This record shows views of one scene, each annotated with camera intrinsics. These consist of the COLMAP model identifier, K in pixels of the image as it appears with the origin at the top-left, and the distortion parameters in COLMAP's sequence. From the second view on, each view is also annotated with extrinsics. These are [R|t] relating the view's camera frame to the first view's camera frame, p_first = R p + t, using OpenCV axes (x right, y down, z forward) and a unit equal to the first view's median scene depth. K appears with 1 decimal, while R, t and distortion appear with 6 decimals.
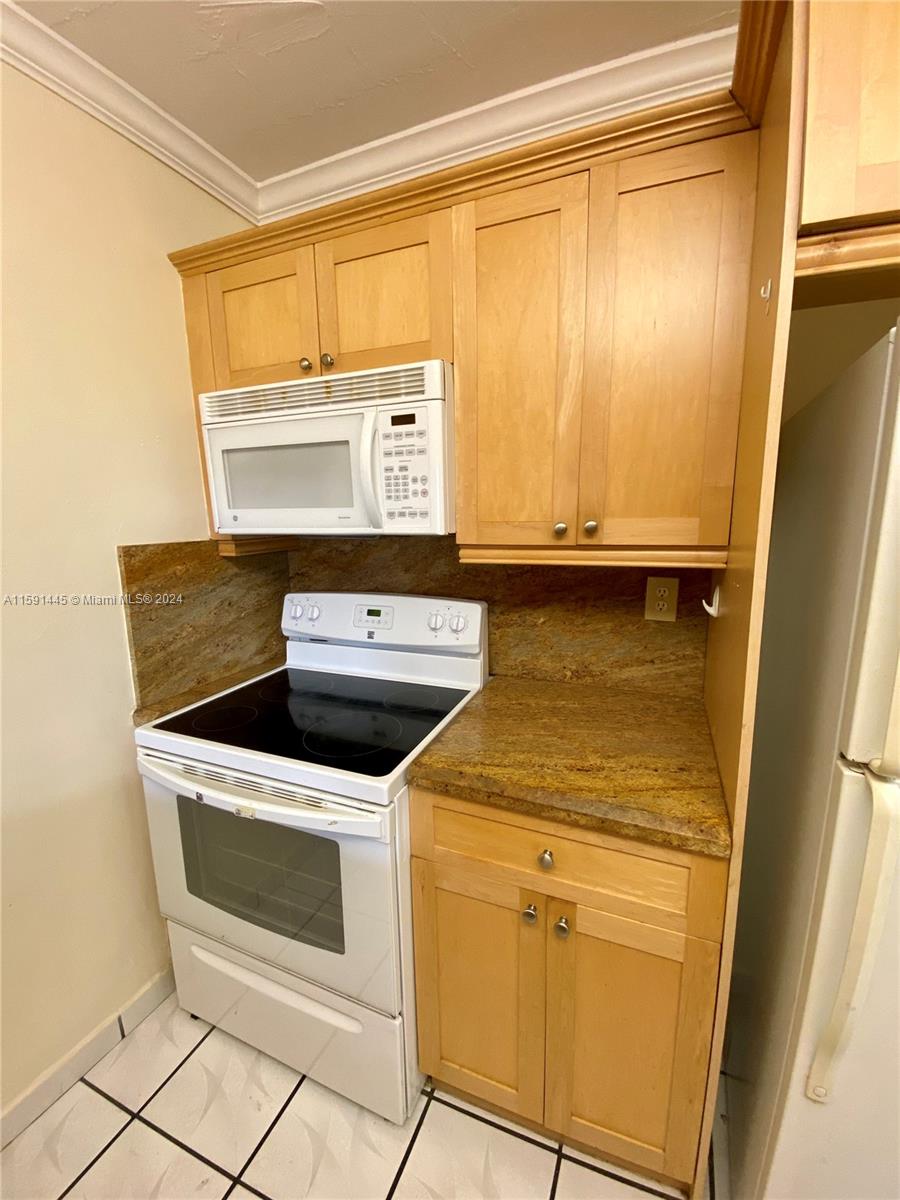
lens RADIAL K [[488.6, 0, 439.5], [0, 488.6, 598.1], [0, 0, 1]] dist [0.012354, -0.015913]
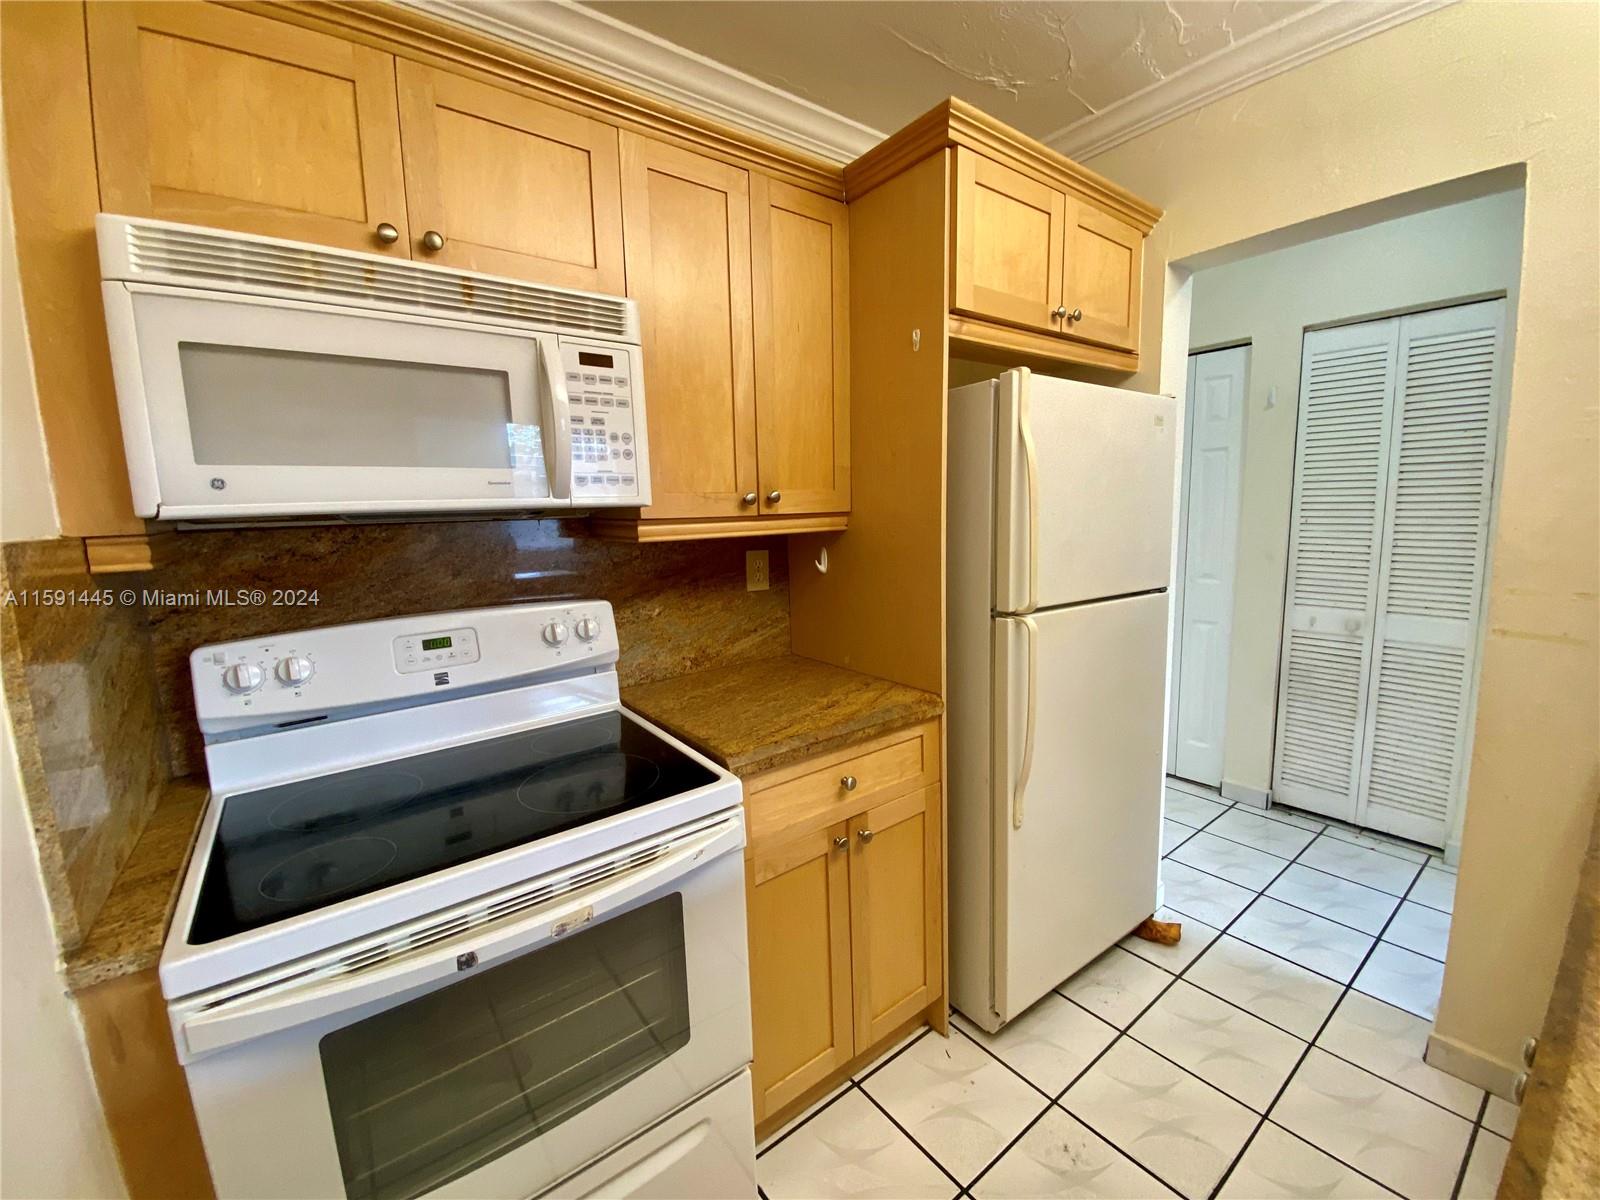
lens RADIAL K [[651.4, 0, 799.9], [0, 651.4, 604.0], [0, 0, 1]] dist [0.012354, -0.015913]
pose [[0.487514, -0.122256, 0.864513, -0.858745], [0.176137, 0.983562, 0.039764, 0.039265], [-0.855164, 0.132887, 0.501034, 0.234794]]
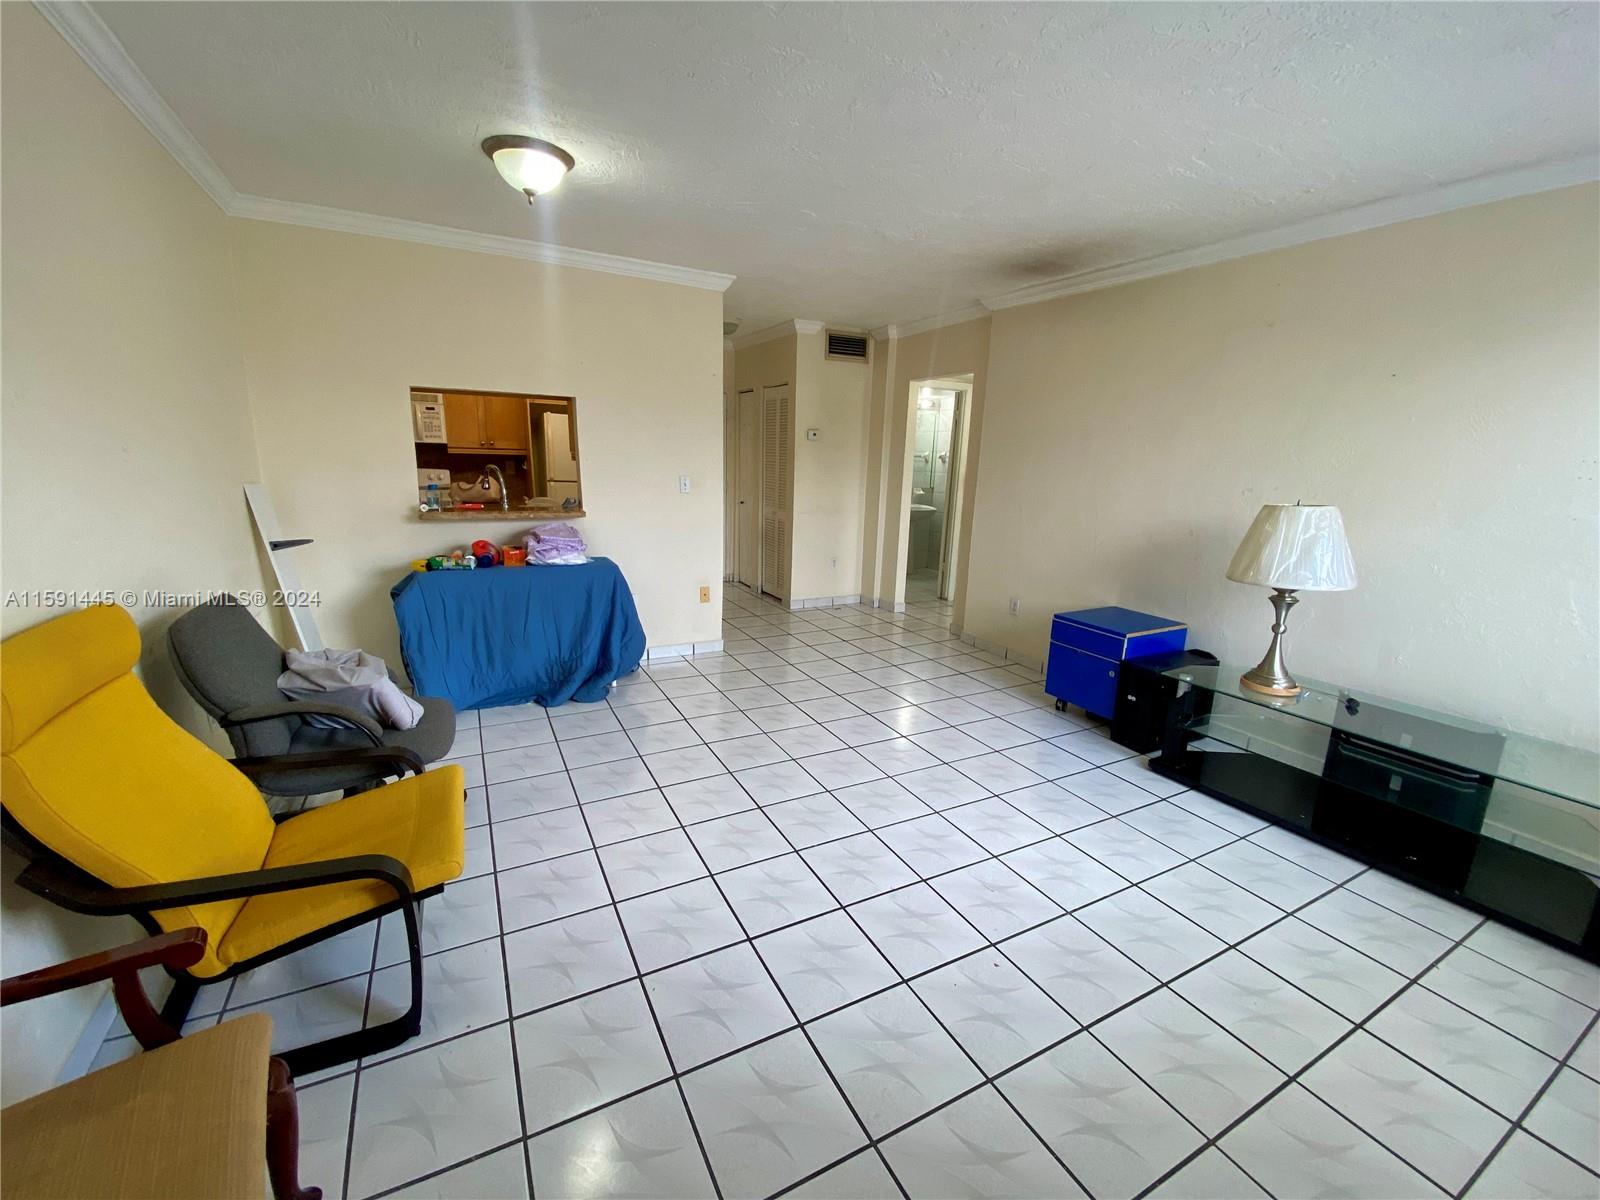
lens RADIAL K [[651.4, 0, 802.0], [0, 651.4, 609.0], [0, 0, 1]] dist [0.012354, -0.015913]
pose [[0.629331, -0.124044, 0.767174, -2.071033], [0.087626, 0.992210, 0.088548, 0.831918], [-0.772181, 0.011498, 0.635298, -3.809438]]
